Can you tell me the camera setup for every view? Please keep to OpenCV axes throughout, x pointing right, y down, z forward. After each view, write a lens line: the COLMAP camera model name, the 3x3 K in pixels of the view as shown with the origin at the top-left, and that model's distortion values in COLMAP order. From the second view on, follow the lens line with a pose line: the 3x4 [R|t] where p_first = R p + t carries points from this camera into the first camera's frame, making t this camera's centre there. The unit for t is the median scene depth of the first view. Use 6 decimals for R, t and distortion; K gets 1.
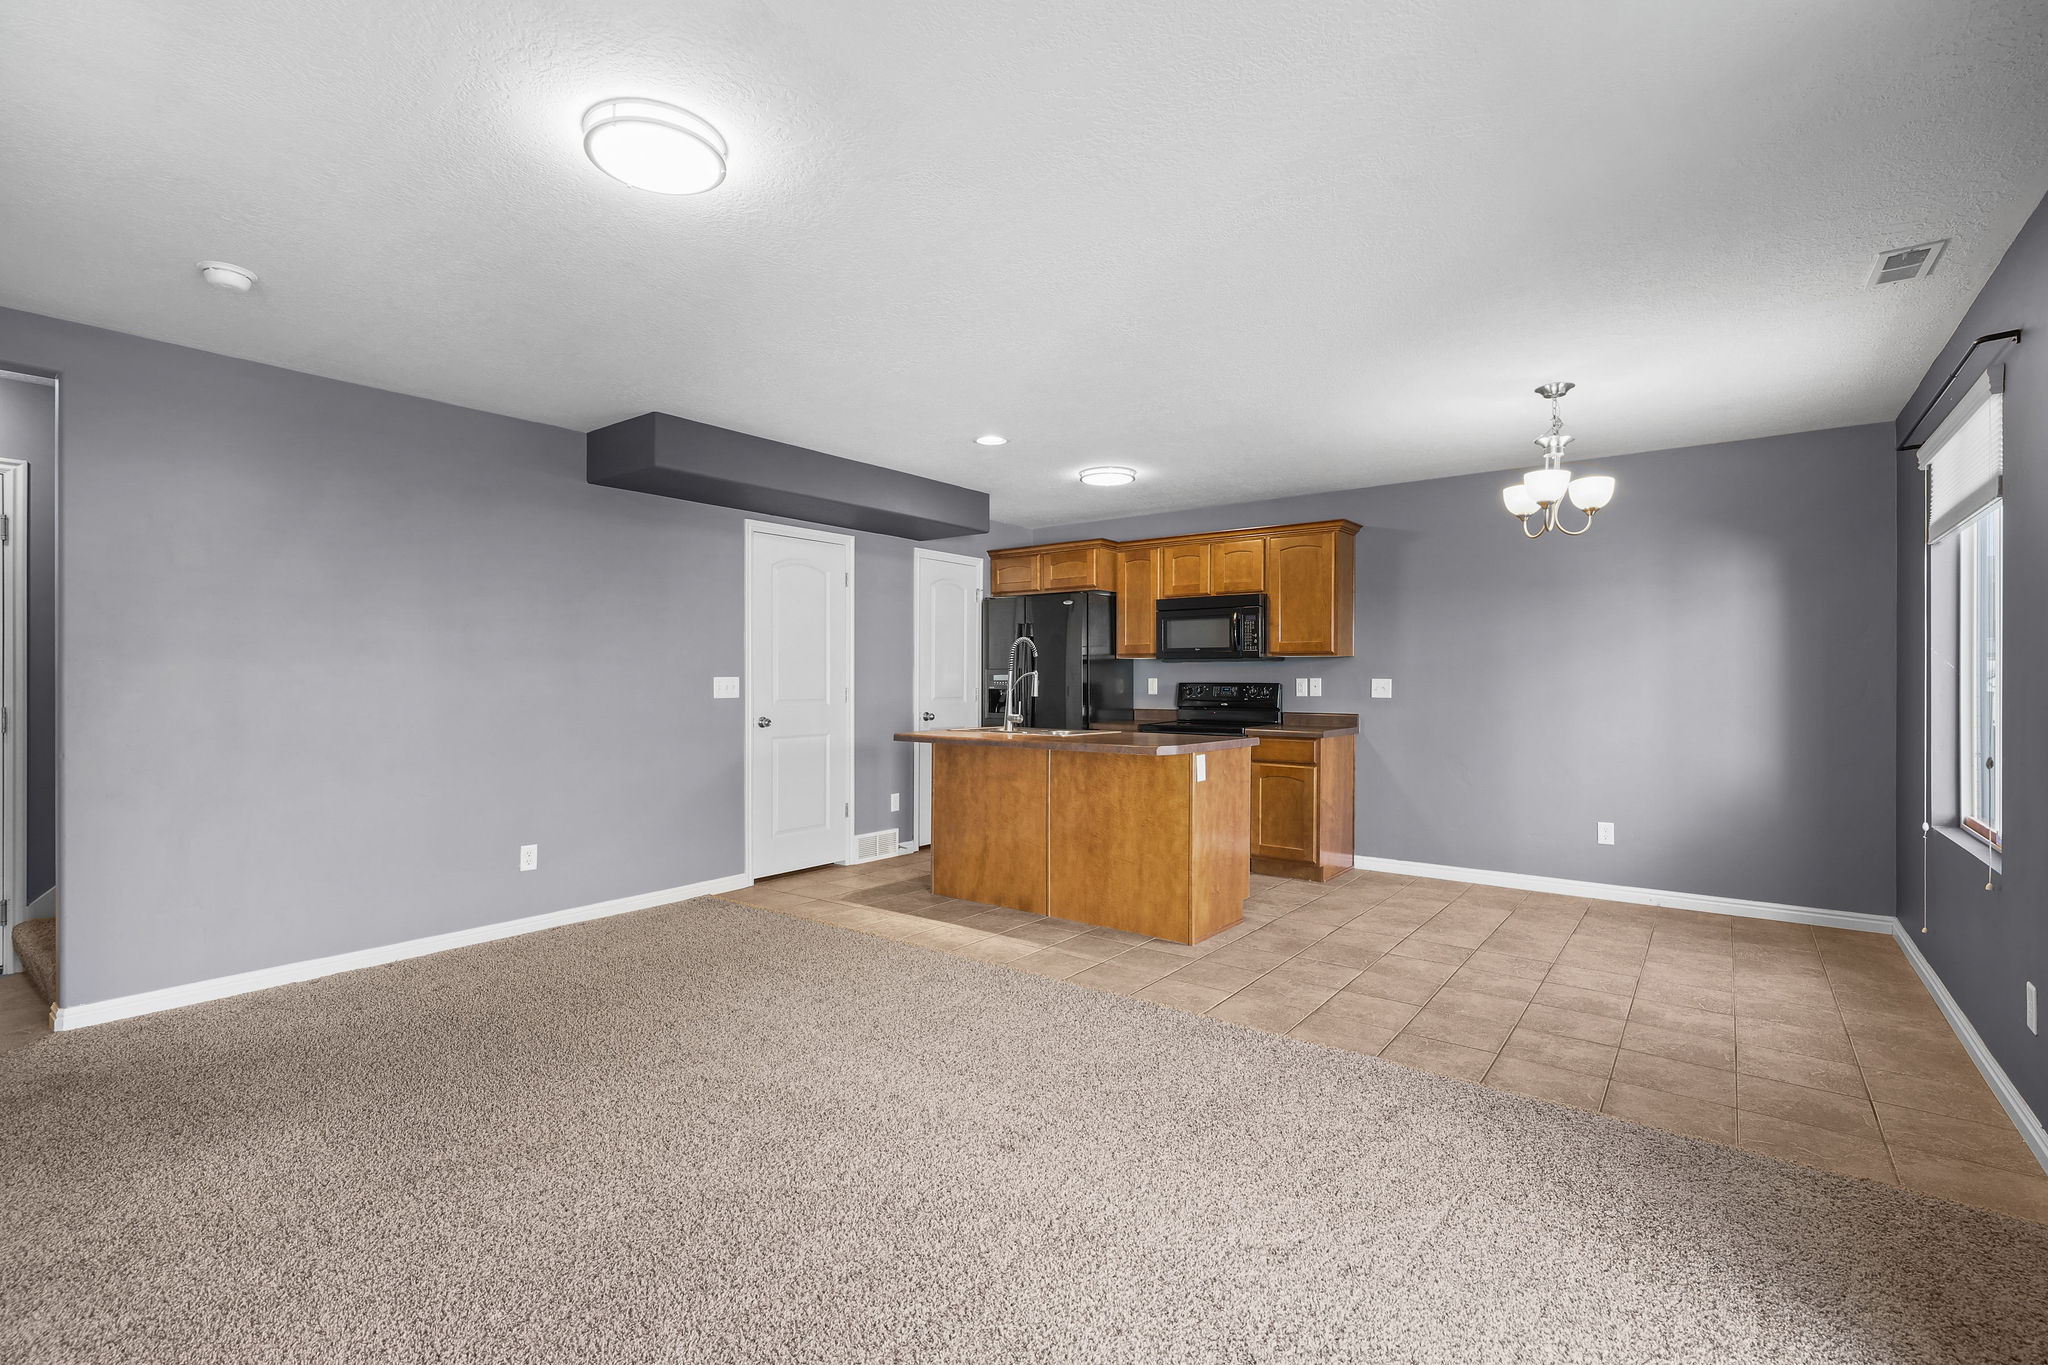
lens RADIAL K [[920.5, 0, 1017.3], [0, 920.5, 681.2], [0, 0, 1]] dist [0.001233, 0.000048]
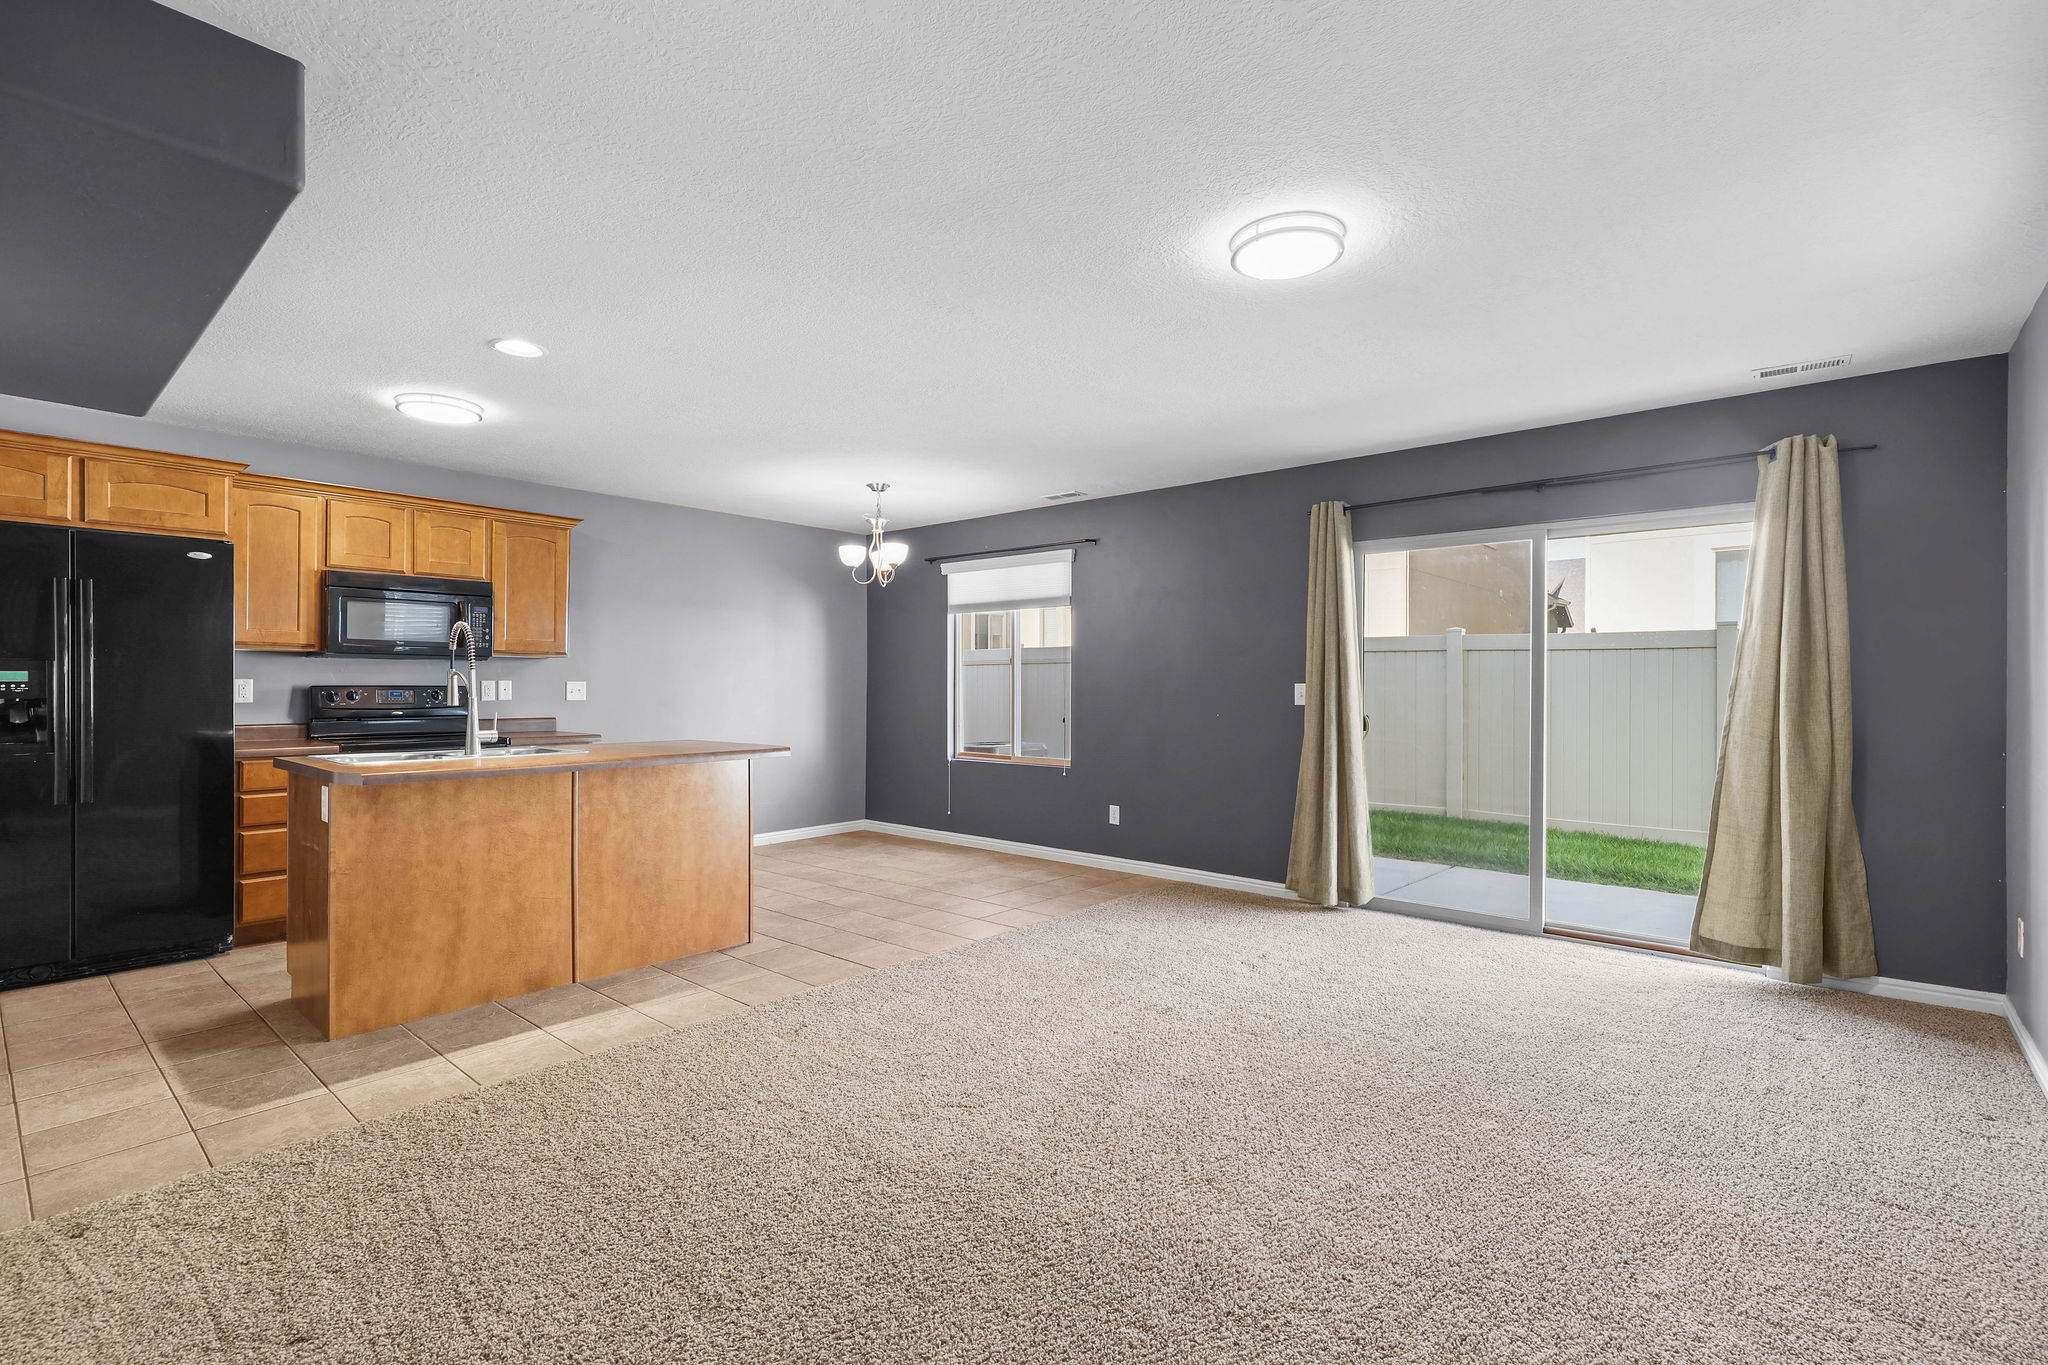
lens RADIAL K [[920.5, 0, 1017.3], [0, 920.5, 681.2], [0, 0, 1]] dist [0.001233, 0.000048]
pose [[0.059206, 0.002630, 0.998242, -0.754982], [-0.001978, 0.999995, -0.002517, -0.001578], [-0.998244, -0.001825, 0.059211, 0.595319]]
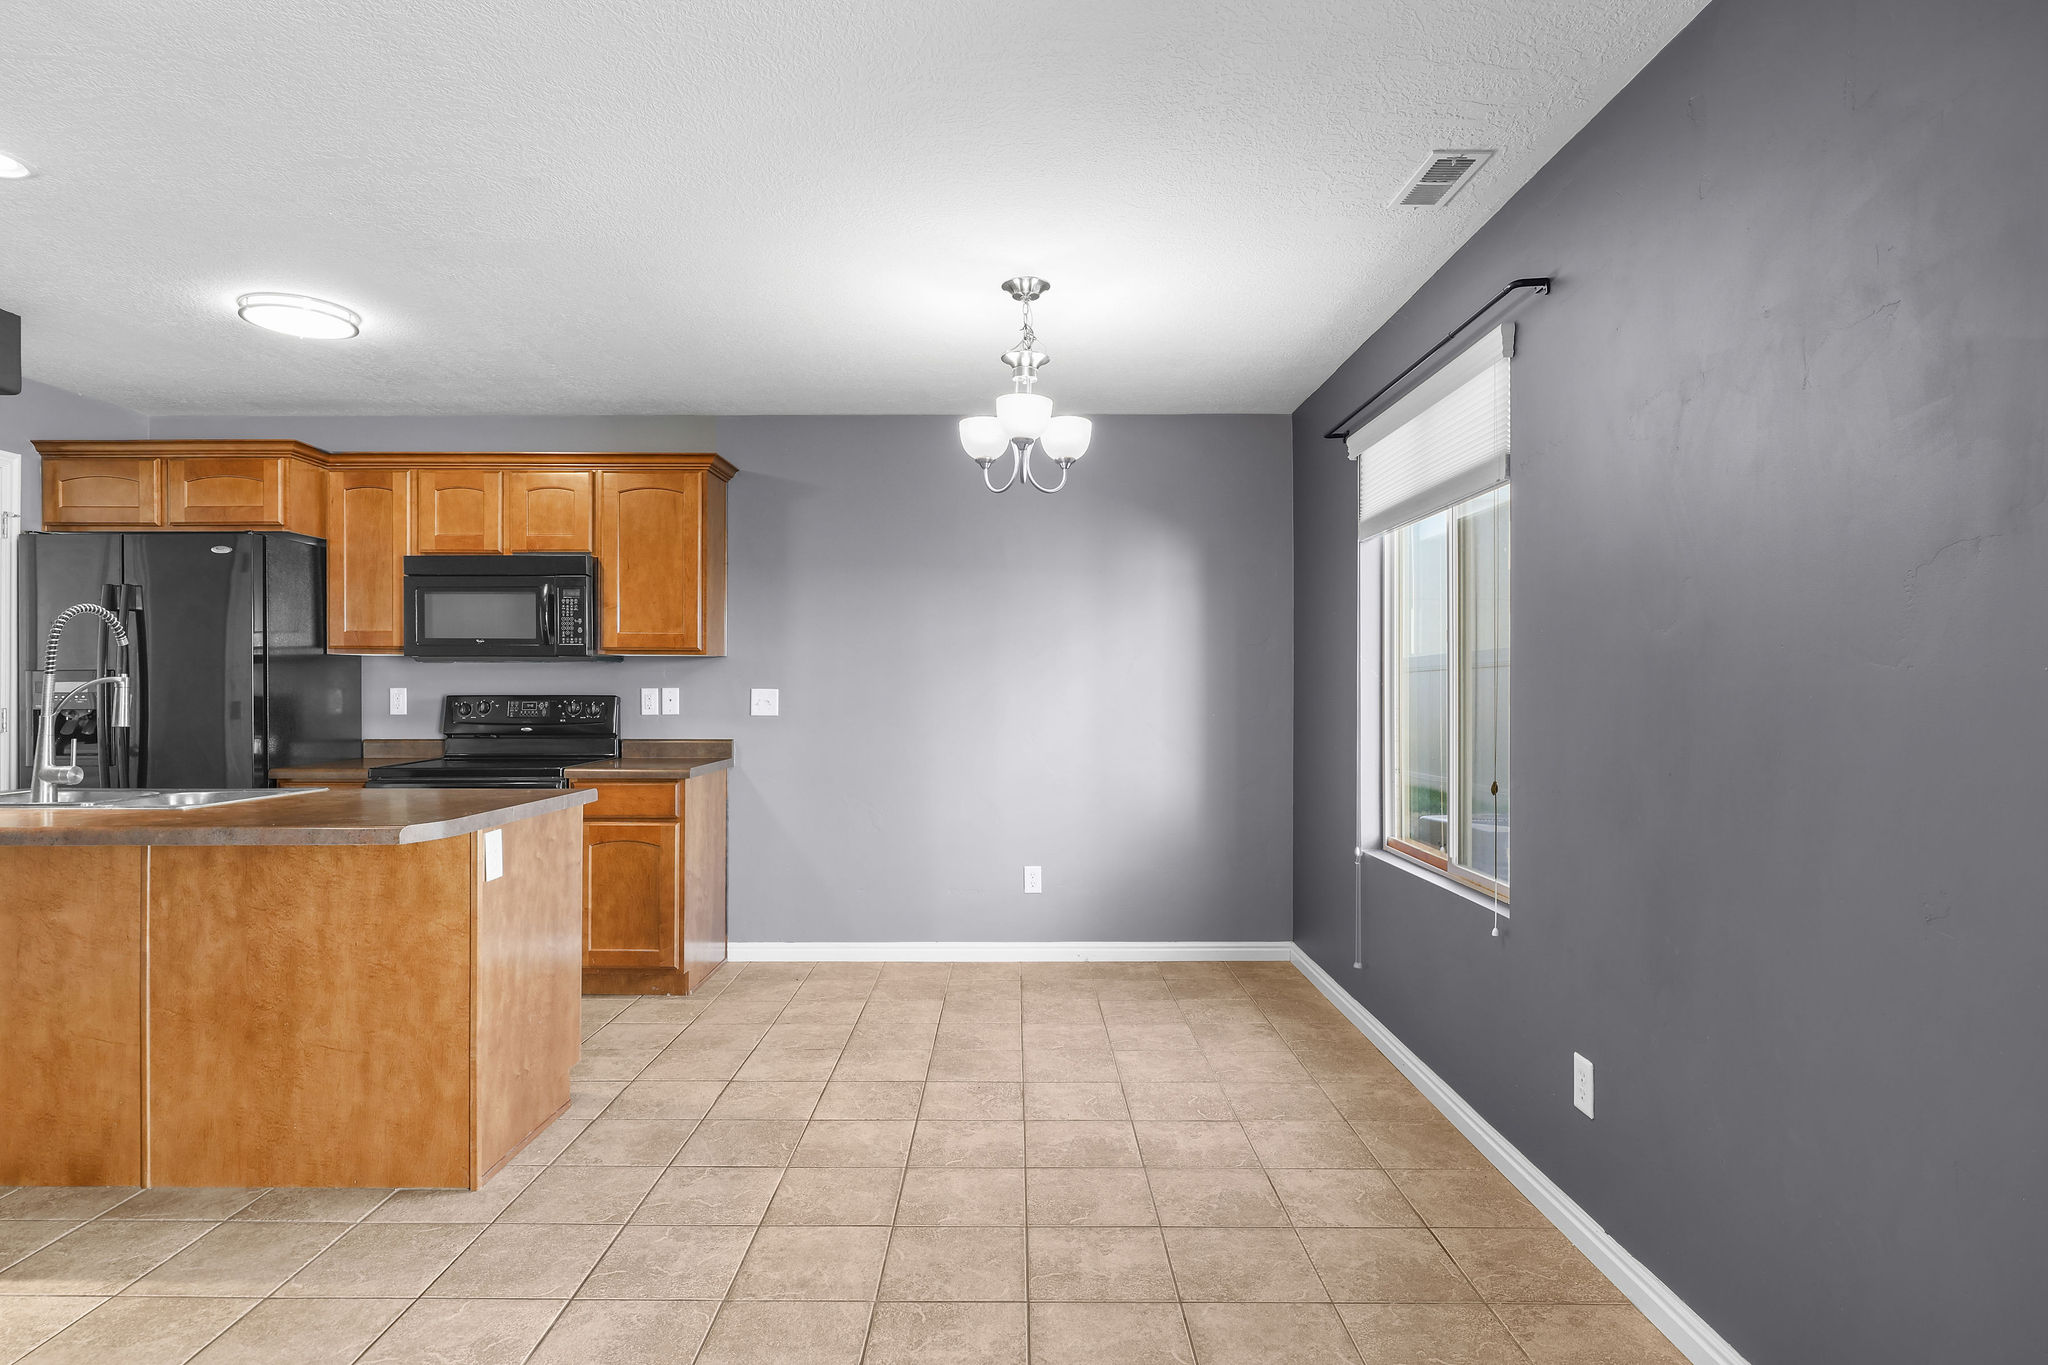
lens RADIAL K [[1091.4, 0, 1014.2], [0, 1091.4, 689.8], [0, 0, 1]] dist [0.000600, 0.001297]
pose [[0.793426, -0.002529, 0.608661, 0.048238], [0.002154, 0.999997, 0.001347, -0.003259], [-0.608663, 0.000242, 0.793429, 0.282780]]
